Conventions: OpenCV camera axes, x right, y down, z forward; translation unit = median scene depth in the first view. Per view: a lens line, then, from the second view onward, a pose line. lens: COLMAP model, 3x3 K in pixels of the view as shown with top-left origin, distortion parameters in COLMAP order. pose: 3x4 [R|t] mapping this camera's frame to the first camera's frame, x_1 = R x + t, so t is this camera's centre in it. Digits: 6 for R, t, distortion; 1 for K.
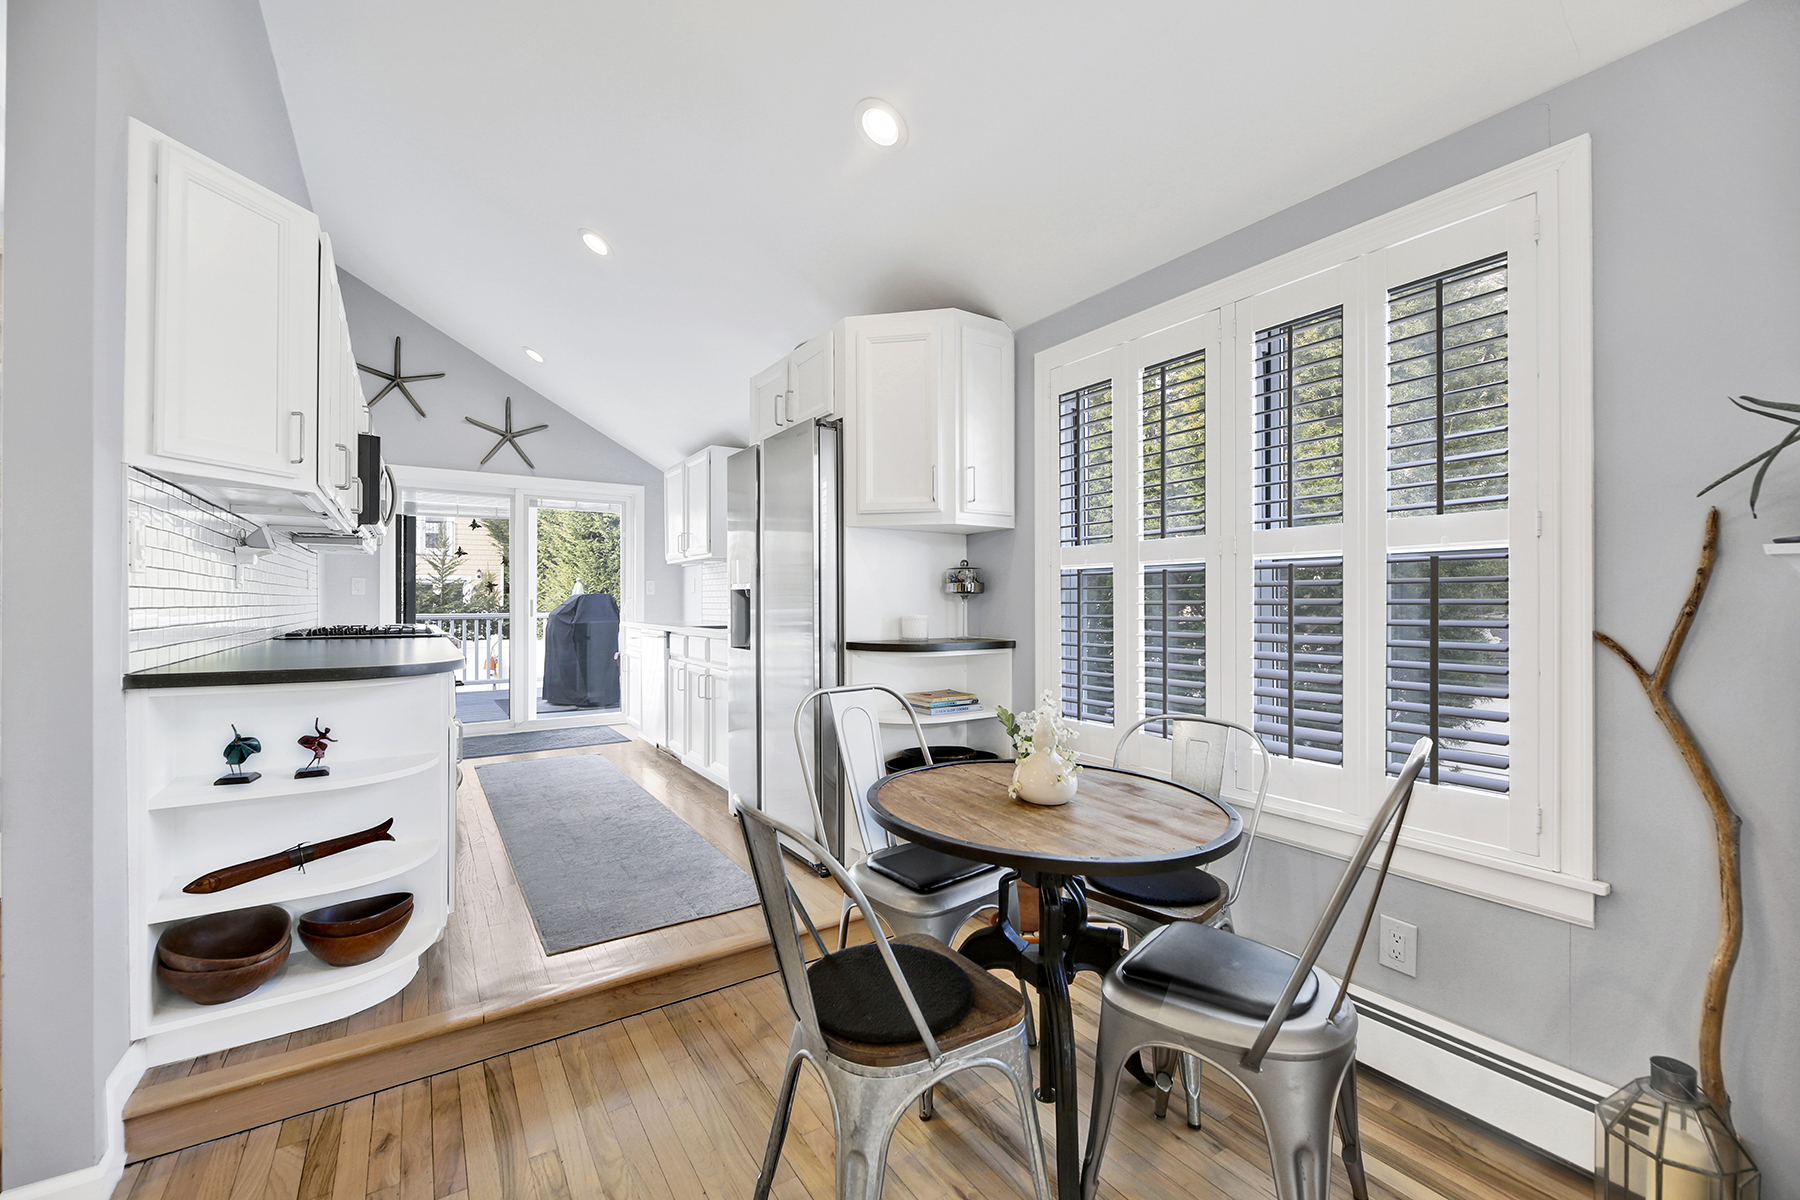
lens RADIAL K [[724.4, 0, 880.0], [0, 724.4, 598.7], [0, 0, 1]] dist [0.000250, 0.000091]
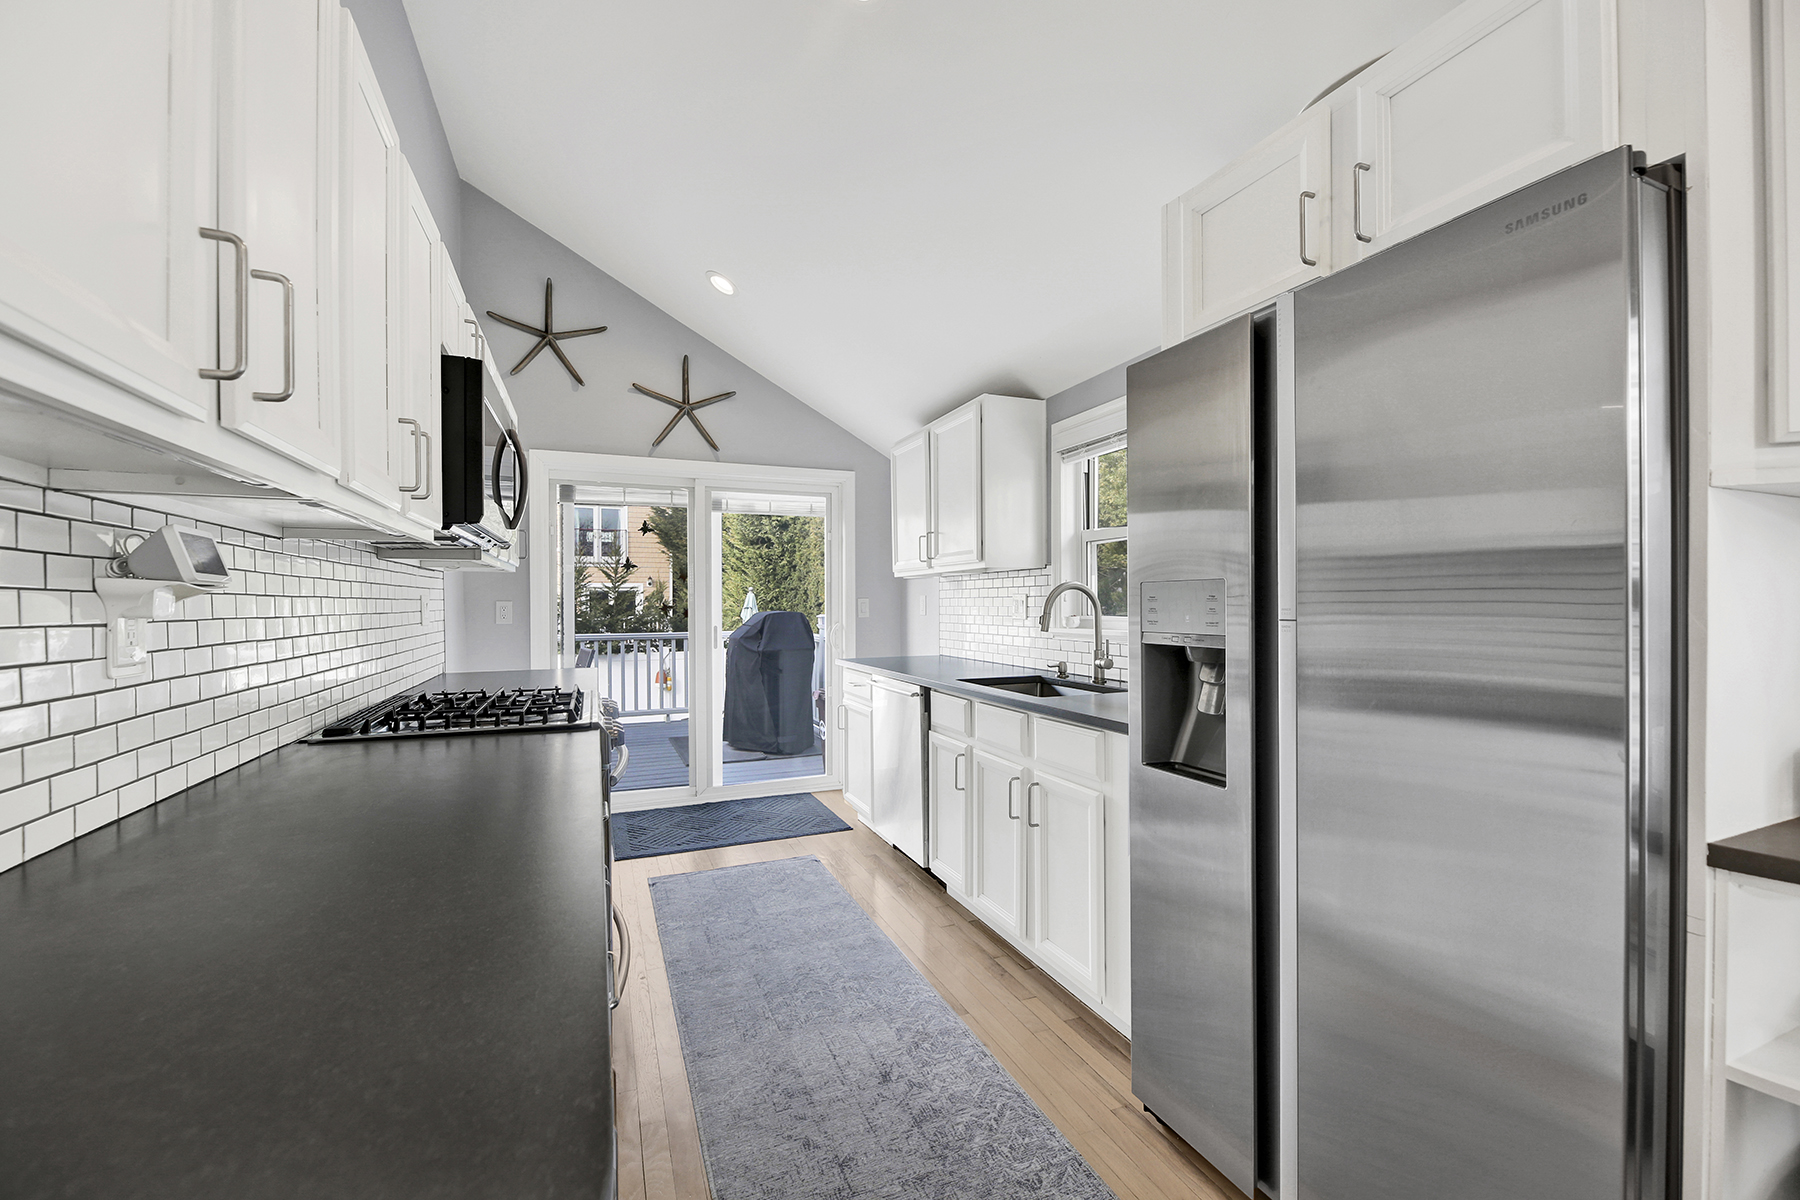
lens RADIAL K [[740.9, 0, 901.8], [0, 740.9, 607.5], [0, 0, 1]] dist [-0.000499, -0.000282]
pose [[0.984140, -0.004109, -0.177345, -0.338189], [0.005566, 0.999955, 0.007720, -0.050290], [0.177305, -0.008584, 0.984119, 0.606488]]
